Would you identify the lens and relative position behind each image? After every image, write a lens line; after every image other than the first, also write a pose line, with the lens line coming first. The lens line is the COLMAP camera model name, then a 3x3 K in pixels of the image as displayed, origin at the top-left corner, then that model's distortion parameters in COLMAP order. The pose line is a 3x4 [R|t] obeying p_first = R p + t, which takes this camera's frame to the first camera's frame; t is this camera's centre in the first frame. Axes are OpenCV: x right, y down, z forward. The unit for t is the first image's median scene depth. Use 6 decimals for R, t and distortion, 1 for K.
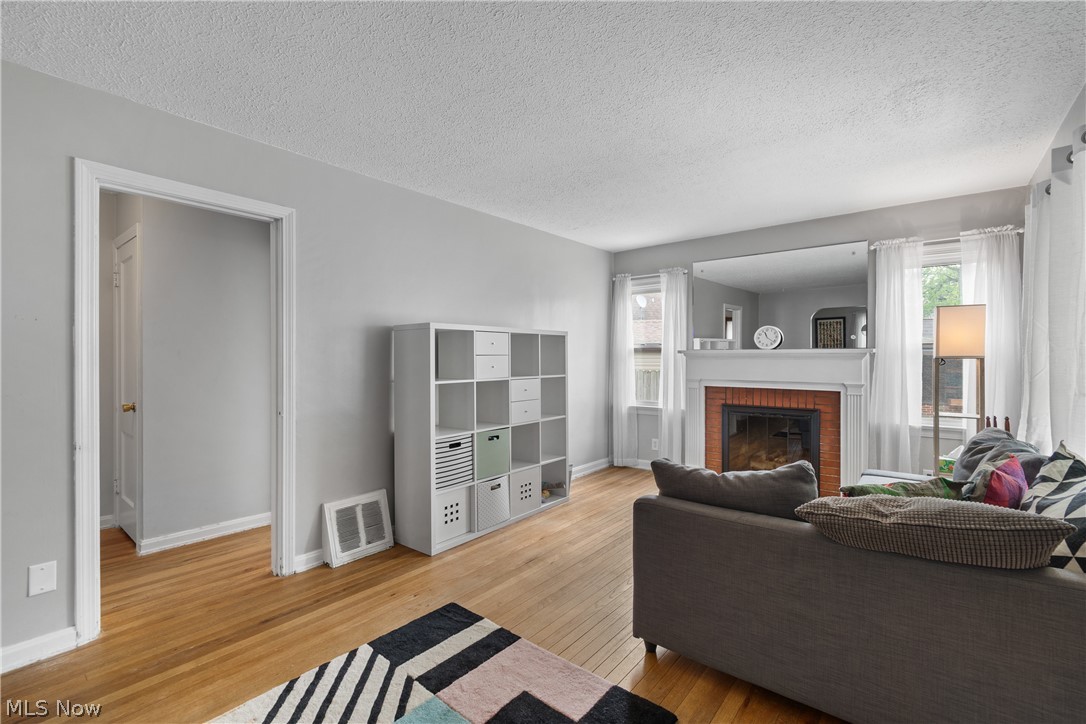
lens RADIAL K [[482.2, 0, 551.9], [0, 482.2, 356.3], [0, 0, 1]] dist [0.000896, -0.000724]
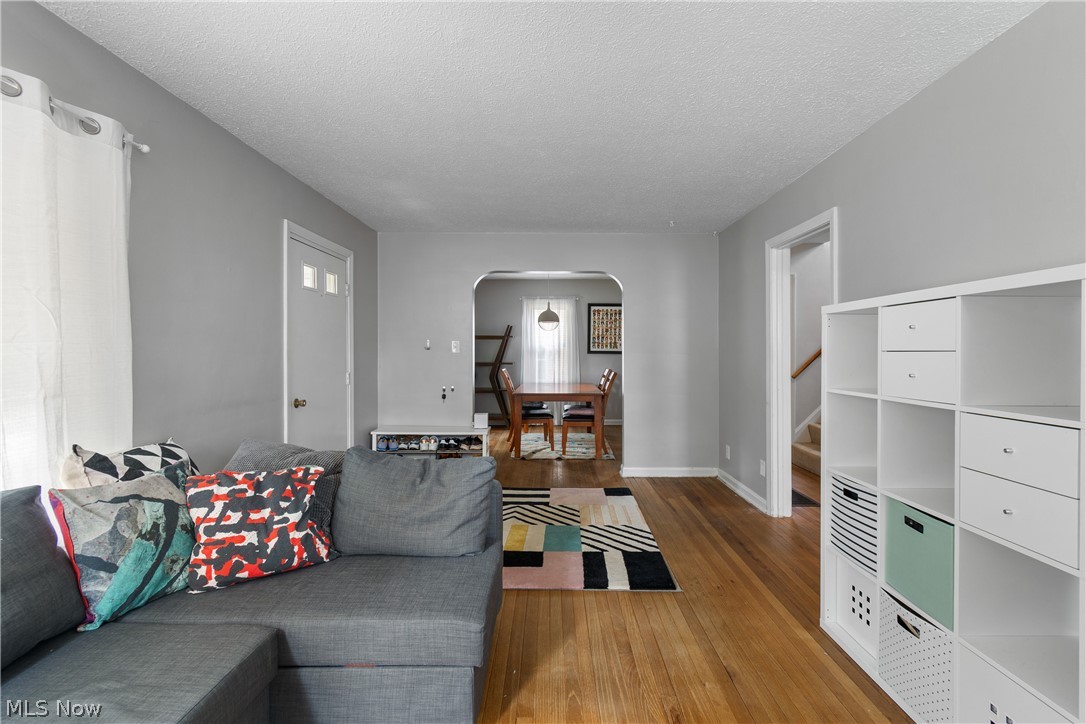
lens RADIAL K [[486.6, 0, 557.8], [0, 486.6, 360.4], [0, 0, 1]] dist [0.000327, -0.000707]
pose [[-0.775252, 0.011688, -0.631544, 0.406878], [-0.000769, 0.999811, 0.019449, -0.001463], [0.631651, 0.015563, -0.775096, 1.029731]]
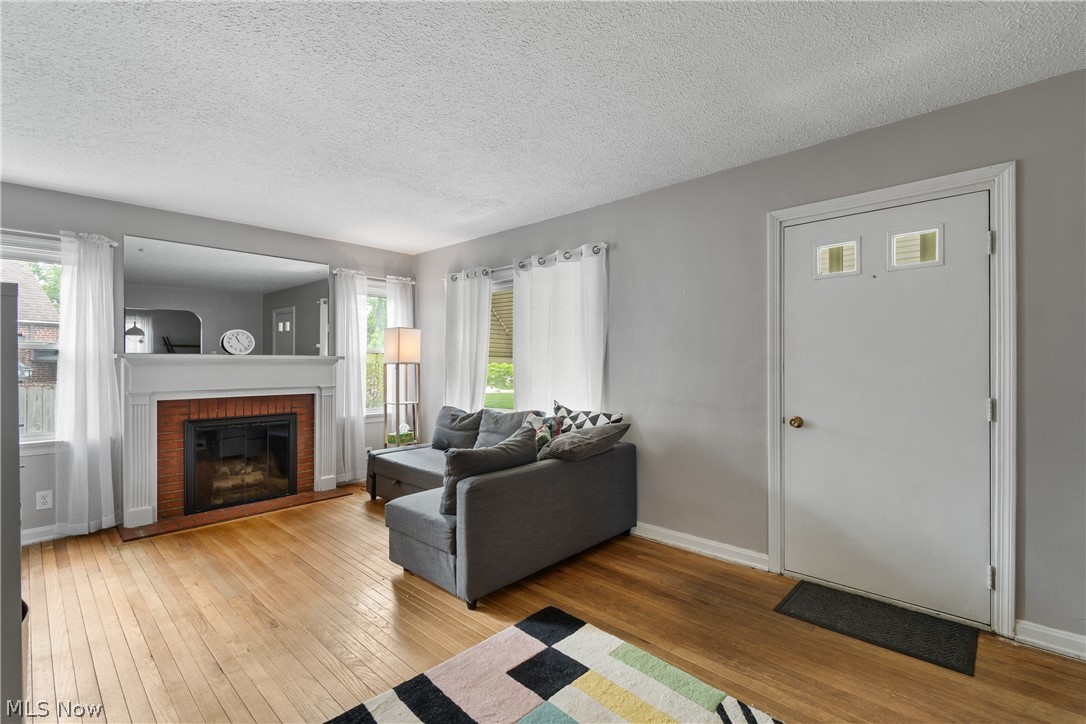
lens RADIAL K [[486.6, 0, 557.8], [0, 486.6, 360.4], [0, 0, 1]] dist [0.000327, -0.000707]
pose [[0.068045, 0.008247, 0.997648, -0.515354], [0.004289, 0.999954, -0.008559, 0.007947], [-0.997673, 0.004861, 0.068006, 0.372969]]
